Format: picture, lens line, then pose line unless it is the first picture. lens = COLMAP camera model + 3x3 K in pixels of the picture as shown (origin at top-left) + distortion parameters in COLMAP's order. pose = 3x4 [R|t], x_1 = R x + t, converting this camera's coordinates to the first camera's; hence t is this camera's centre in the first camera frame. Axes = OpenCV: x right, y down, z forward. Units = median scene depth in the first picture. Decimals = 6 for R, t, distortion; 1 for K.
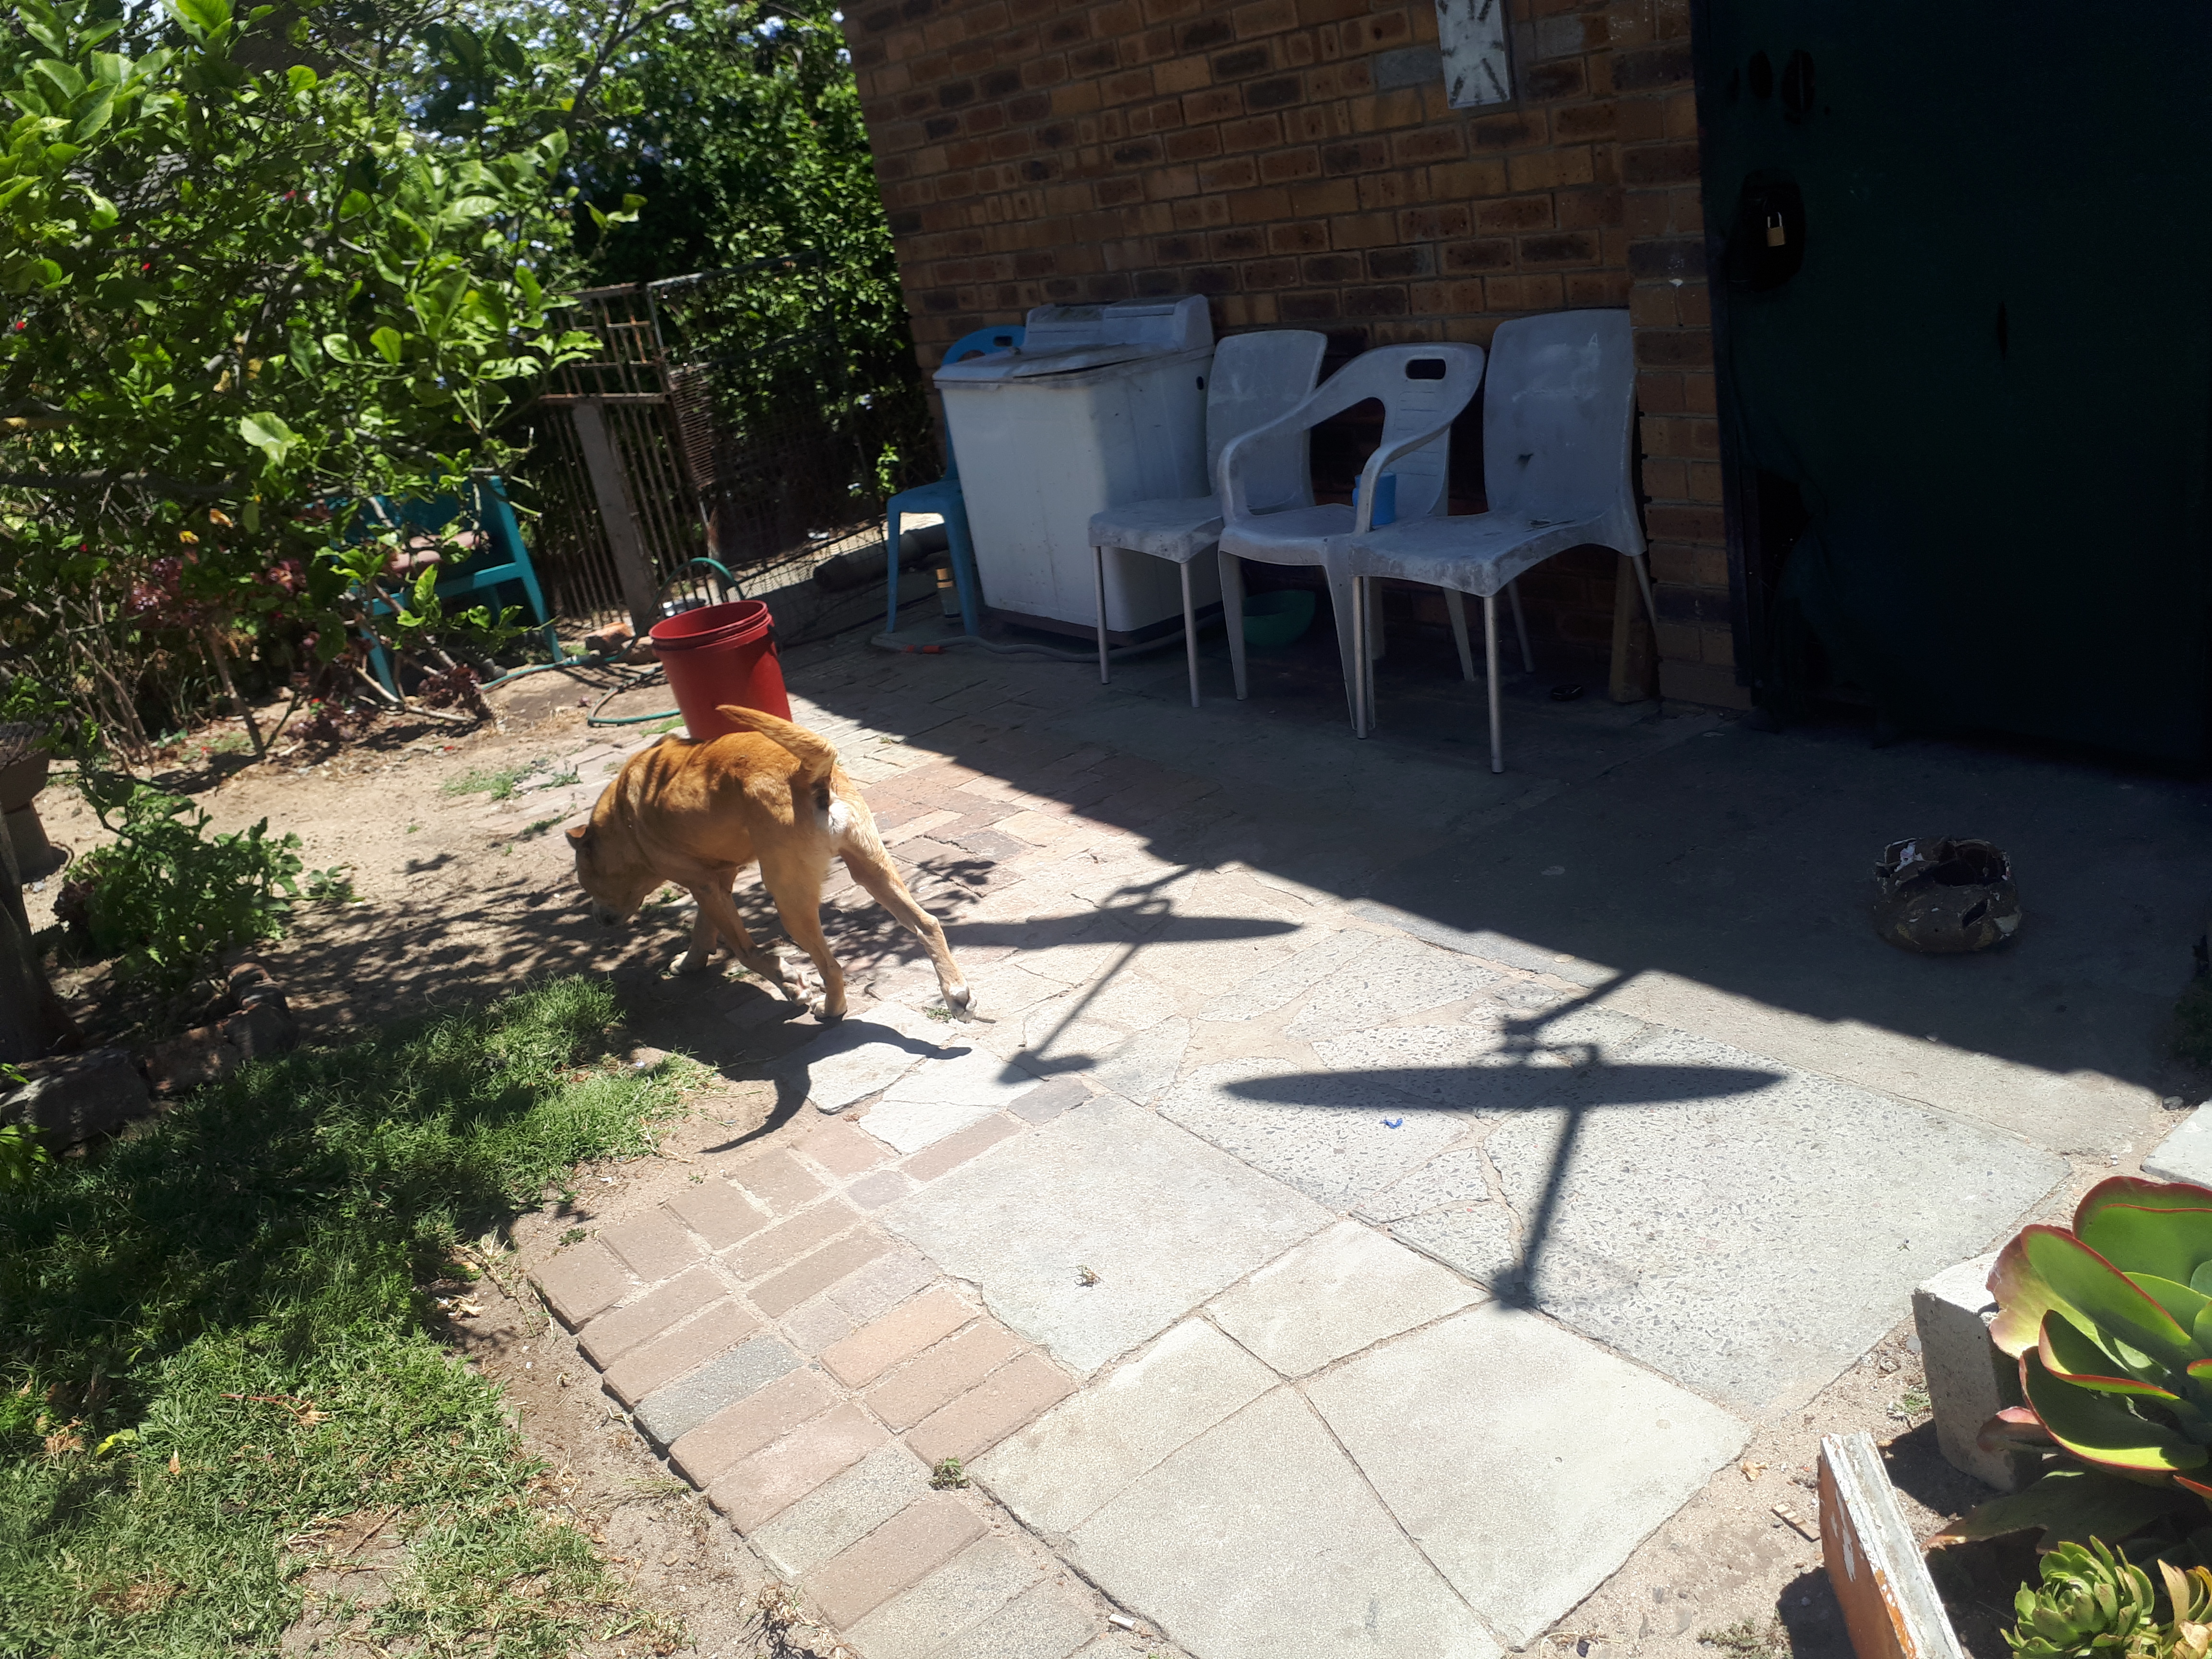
lens RADIAL K [[1945.5, 0, 1069.5], [0, 1945.5, 883.8], [0, 0, 1]] dist [0.087884, -0.325481]
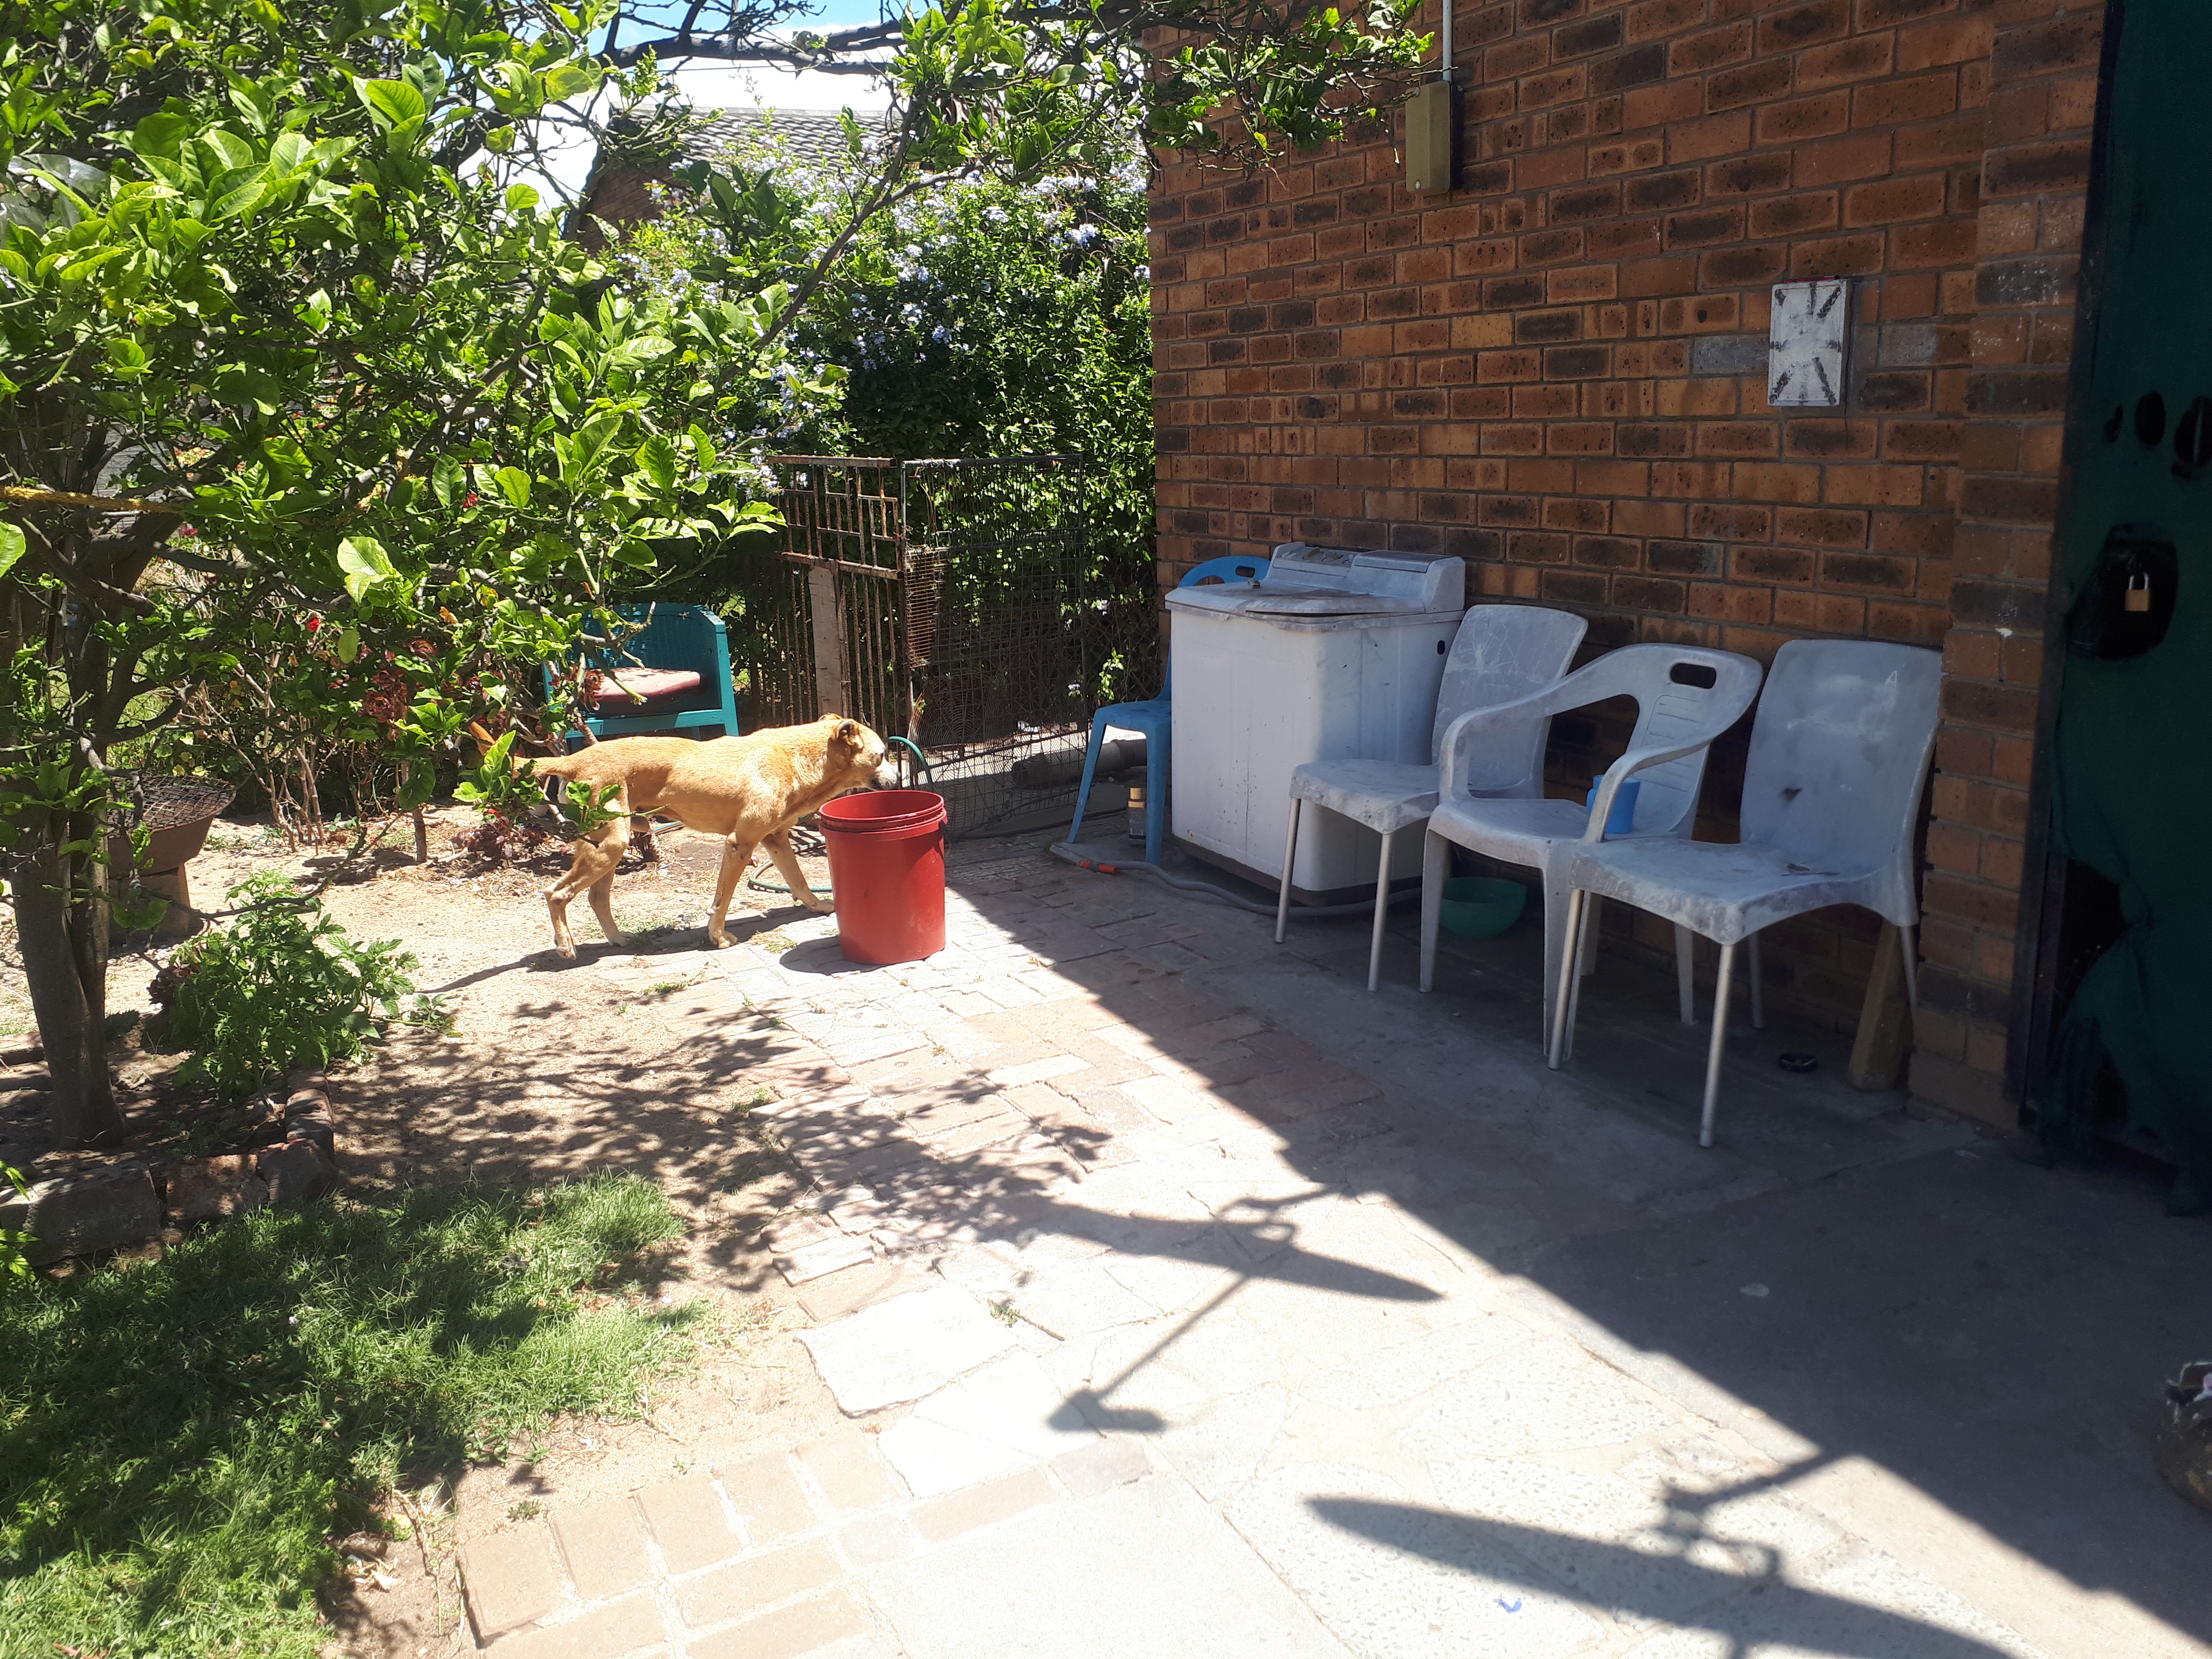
lens RADIAL K [[1694.3, 0, 1029.5], [0, 1694.3, 851.2], [0, 0, 1]] dist [0.148620, -0.353054]
pose [[0.971406, 0.183470, -0.150696, 0.017095], [-0.195595, 0.978190, -0.069905, -0.067079], [0.134584, 0.097381, 0.986106, 0.176841]]
